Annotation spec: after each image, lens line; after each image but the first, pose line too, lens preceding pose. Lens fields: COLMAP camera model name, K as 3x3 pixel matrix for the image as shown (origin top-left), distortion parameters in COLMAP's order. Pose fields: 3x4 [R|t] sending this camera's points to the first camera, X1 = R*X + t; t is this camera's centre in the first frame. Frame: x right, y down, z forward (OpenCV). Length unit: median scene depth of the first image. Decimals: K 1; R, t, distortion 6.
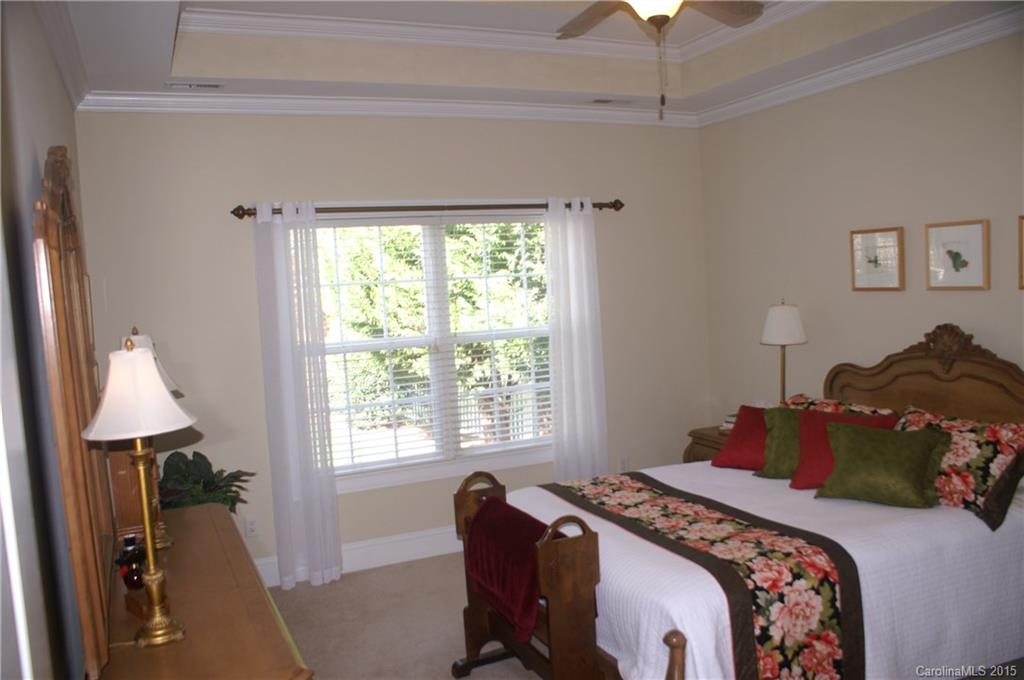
lens RADIAL K [[810.4, 0, 511.6], [0, 810.4, 339.8], [0, 0, 1]] dist [-0.121848, 0.043603]
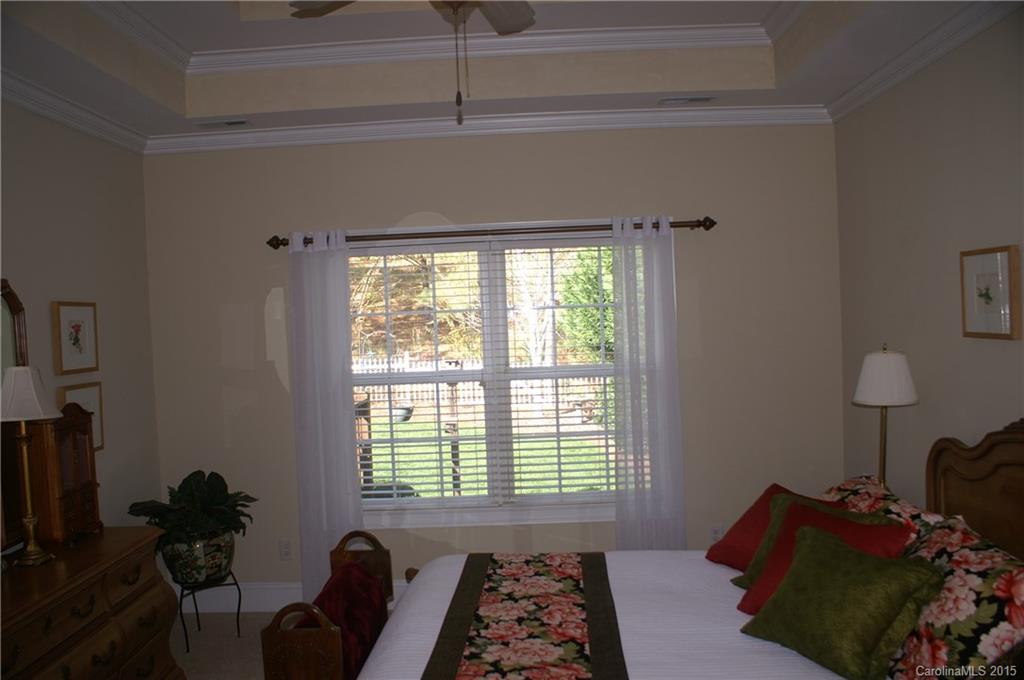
lens RADIAL K [[810.4, 0, 509.0], [0, 810.4, 341.7], [0, 0, 1]] dist [-0.121848, 0.043603]
pose [[0.900634, 0.032993, -0.433324, 0.427953], [-0.040885, 0.999124, -0.008904, -0.040101], [0.432650, 0.025736, 0.901194, 0.229824]]
